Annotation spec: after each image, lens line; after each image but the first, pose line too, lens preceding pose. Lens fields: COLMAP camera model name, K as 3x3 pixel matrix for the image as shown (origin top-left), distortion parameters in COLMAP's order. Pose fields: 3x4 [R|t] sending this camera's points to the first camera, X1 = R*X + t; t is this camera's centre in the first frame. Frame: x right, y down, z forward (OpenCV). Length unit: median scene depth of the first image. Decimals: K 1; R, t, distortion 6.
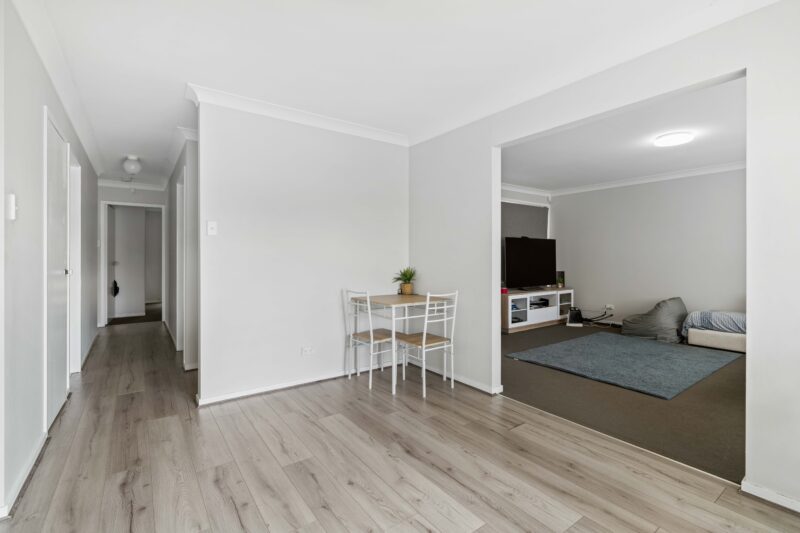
lens RADIAL K [[357.1, 0, 403.0], [0, 357.1, 259.5], [0, 0, 1]] dist [-0.011169, -0.000194]
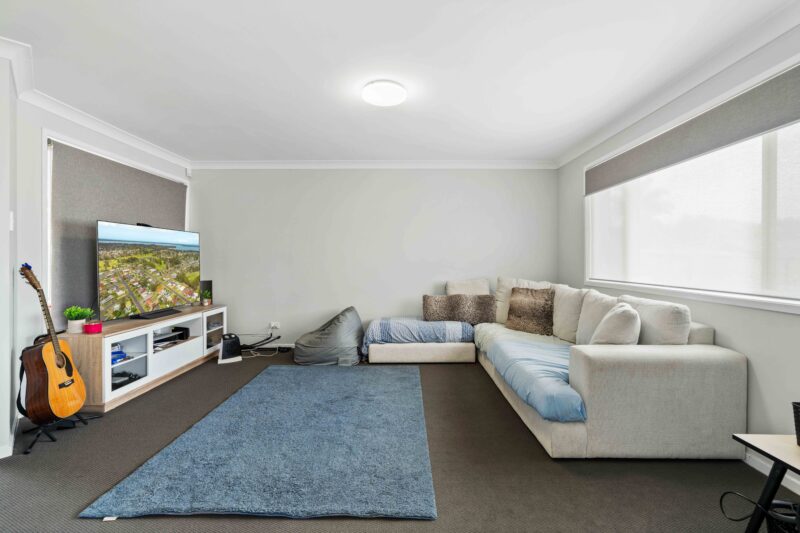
lens RADIAL K [[357.1, 0, 403.9], [0, 357.1, 261.7], [0, 0, 1]] dist [-0.011169, -0.000194]
pose [[0.586239, -0.001352, 0.810137, 0.137560], [0.004067, 0.999991, -0.001274, -0.001302], [-0.810128, 0.004041, 0.586239, 0.360575]]
